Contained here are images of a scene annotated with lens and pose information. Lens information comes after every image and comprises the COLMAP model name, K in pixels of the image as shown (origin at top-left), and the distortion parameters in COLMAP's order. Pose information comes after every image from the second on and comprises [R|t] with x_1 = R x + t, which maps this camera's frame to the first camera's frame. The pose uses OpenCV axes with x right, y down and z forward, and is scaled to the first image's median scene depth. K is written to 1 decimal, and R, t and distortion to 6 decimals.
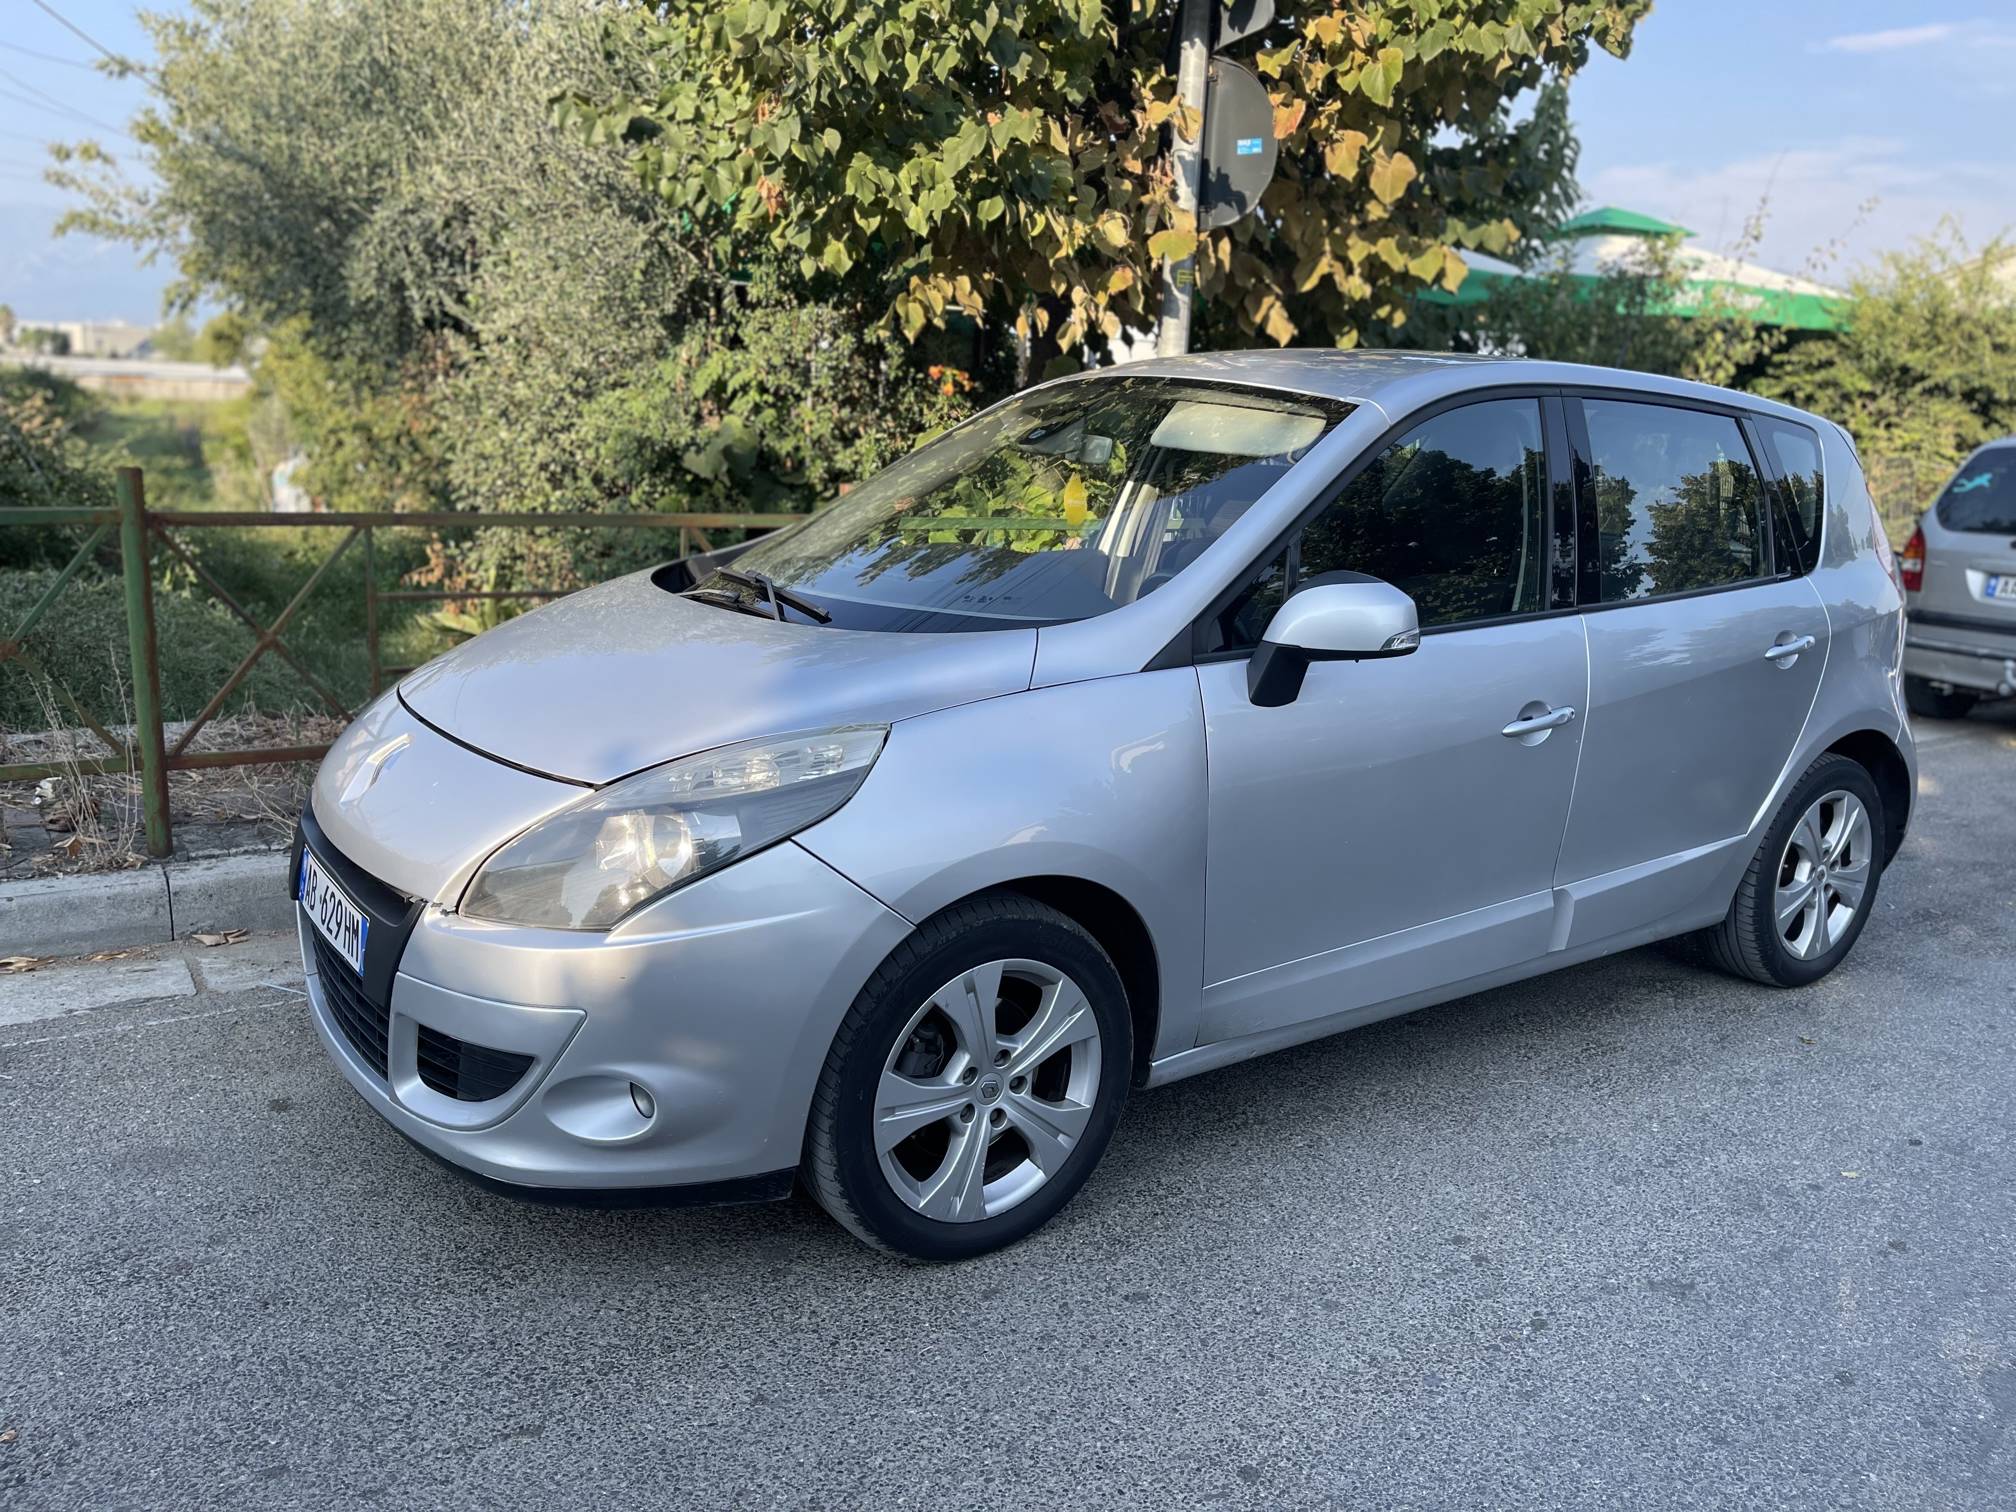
lens RADIAL K [[1529.7, 0, 1014.3], [0, 1529.7, 755.4], [0, 0, 1]] dist [0.093458, -0.131683]
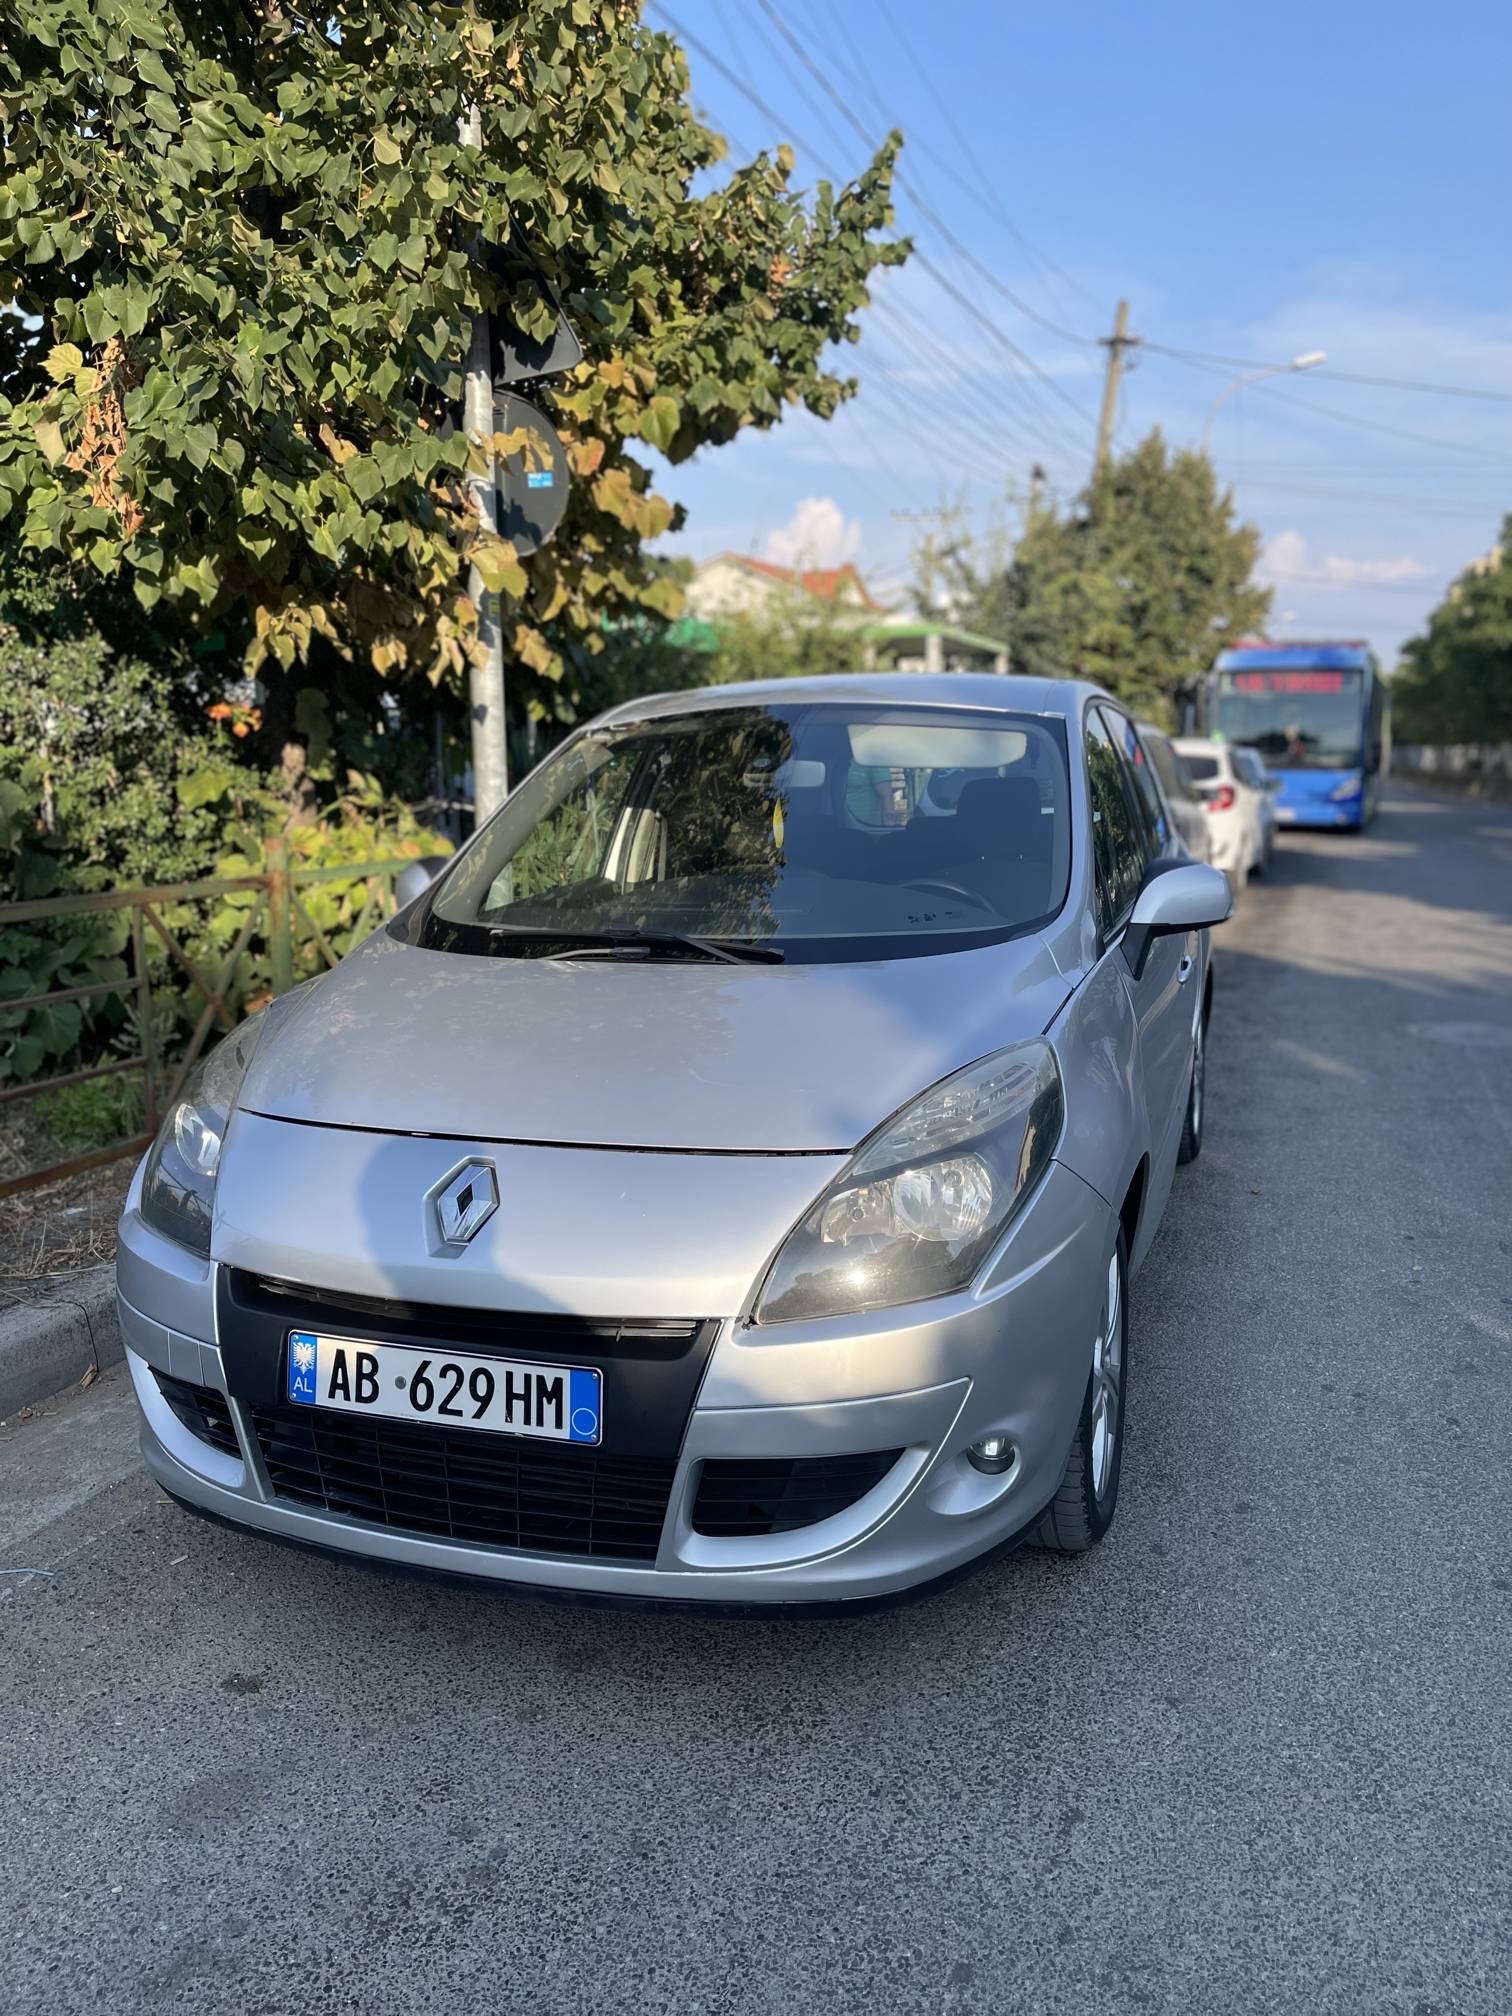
lens RADIAL K [[1529.7, 0, 750.8], [0, 1529.7, 1015.2], [0, 0, 1]] dist [0.093458, -0.131683]
pose [[0.809926, -0.154451, 0.565830, -0.386682], [0.176340, 0.984195, 0.016238, -0.040228], [-0.559396, 0.086627, 0.824362, 0.118717]]
